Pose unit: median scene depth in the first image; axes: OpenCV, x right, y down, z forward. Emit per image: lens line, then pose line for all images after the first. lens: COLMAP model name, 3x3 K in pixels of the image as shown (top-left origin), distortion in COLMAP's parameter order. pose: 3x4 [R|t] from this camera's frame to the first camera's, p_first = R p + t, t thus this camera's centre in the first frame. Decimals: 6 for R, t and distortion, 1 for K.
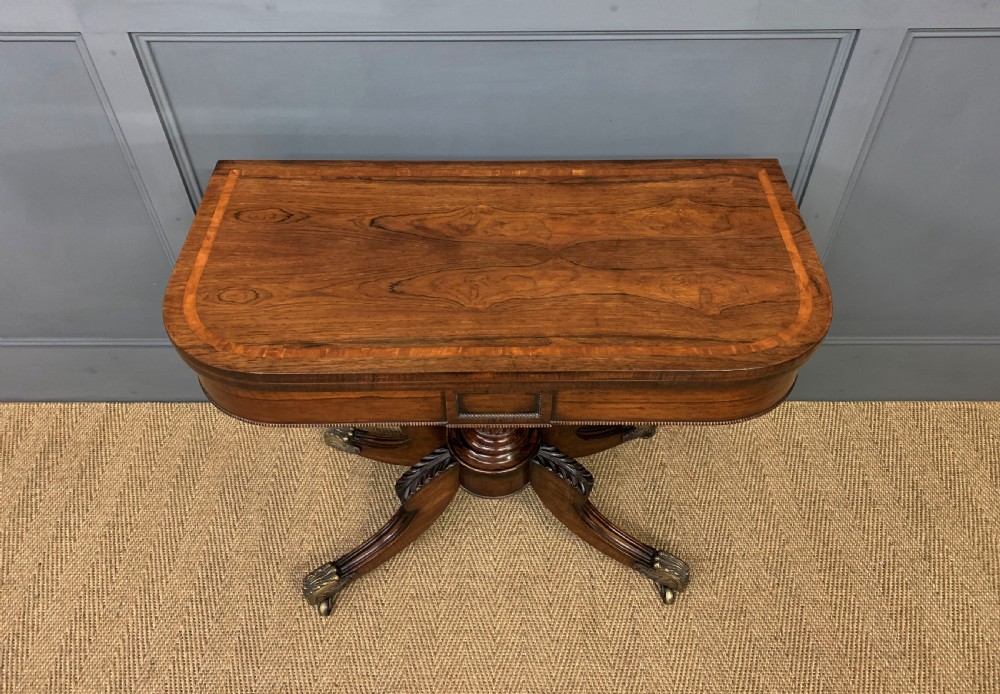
lens RADIAL K [[784.2, 0, 503.3], [0, 784.2, 302.2], [0, 0, 1]] dist [0.013087, 0.007452]
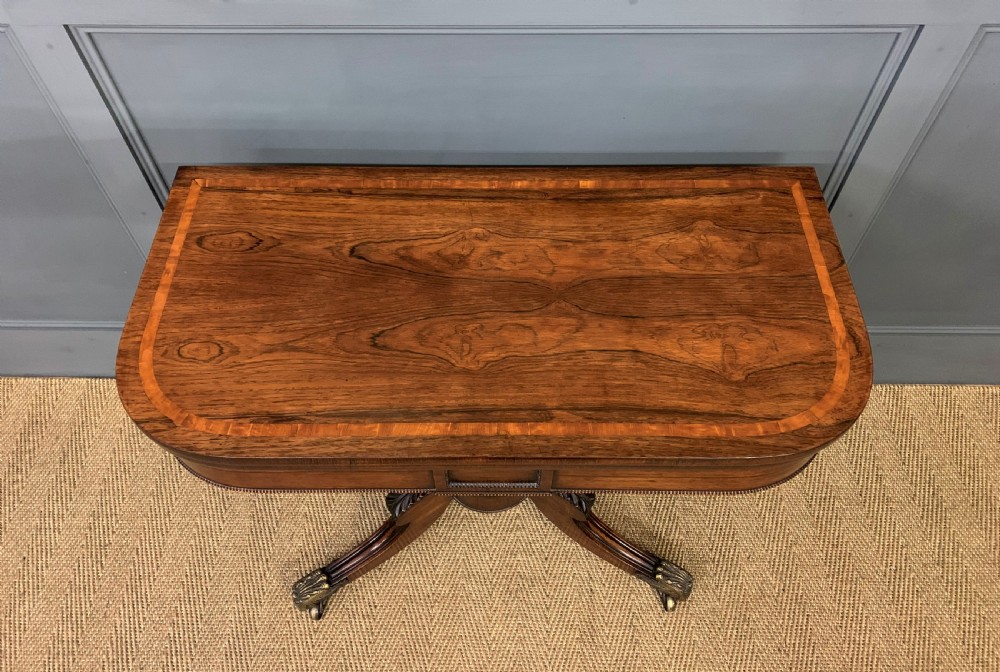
lens RADIAL K [[774.5, 0, 496.1], [0, 774.5, 283.1], [0, 0, 1]] dist [0.009986, 0.007771]
pose [[0.999914, 0.007341, -0.010897, 0.004091], [-0.005819, 0.991017, 0.133609, -0.148305], [0.011780, -0.133534, 0.990974, 0.106554]]
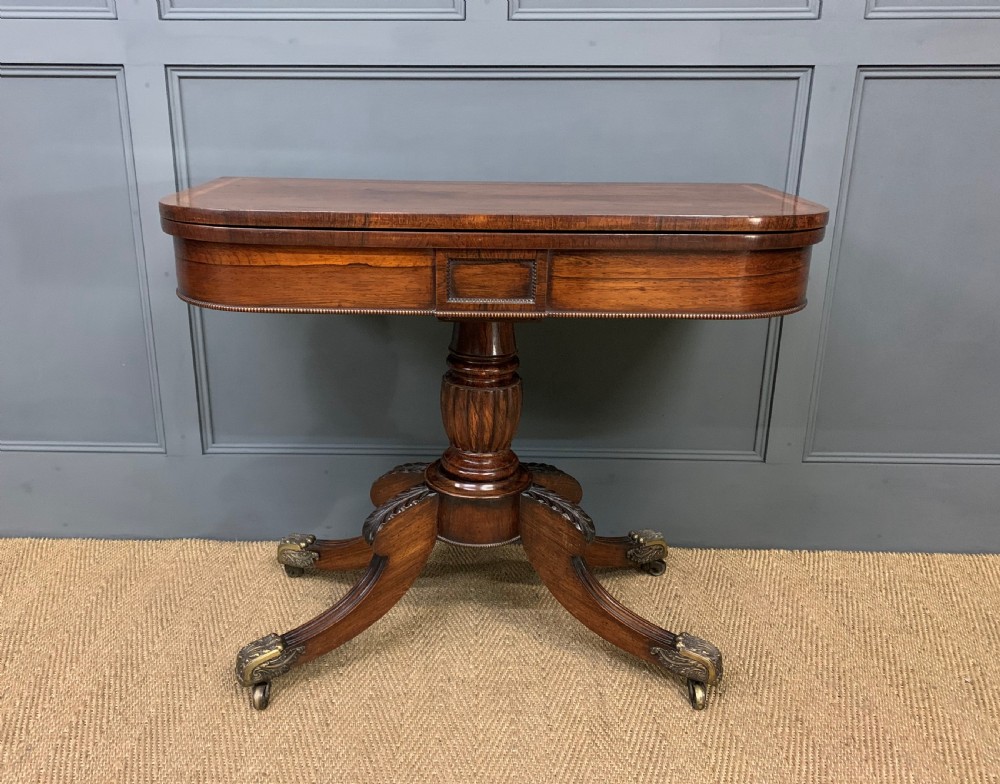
lens RADIAL K [[863.1, 0, 457.9], [0, 863.1, 377.2], [0, 0, 1]] dist [0.002045, 0.020663]
pose [[0.999626, 0.015256, -0.022695, -0.014938], [-0.024100, 0.883660, -0.467509, 0.516905], [0.012922, 0.467881, 0.883697, 0.094174]]
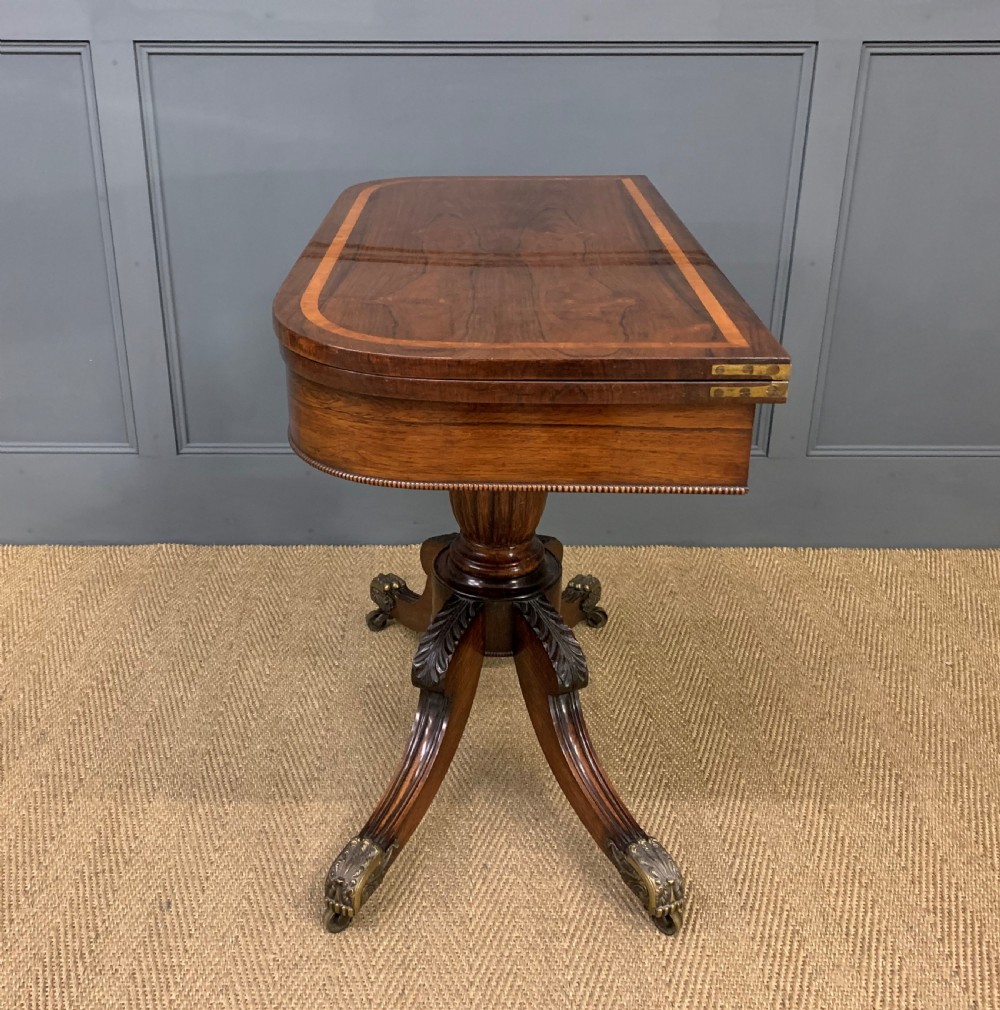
lens RADIAL K [[1138.2, 0, 456.5], [0, 1138.2, 457.3], [0, 0, 1]] dist [0.025877, 0.000000]
pose [[0.999973, 0.007355, -0.000841, -0.026879], [-0.007098, 0.920358, -0.391012, 0.643172], [-0.002102, 0.391007, 0.920385, -0.171820]]
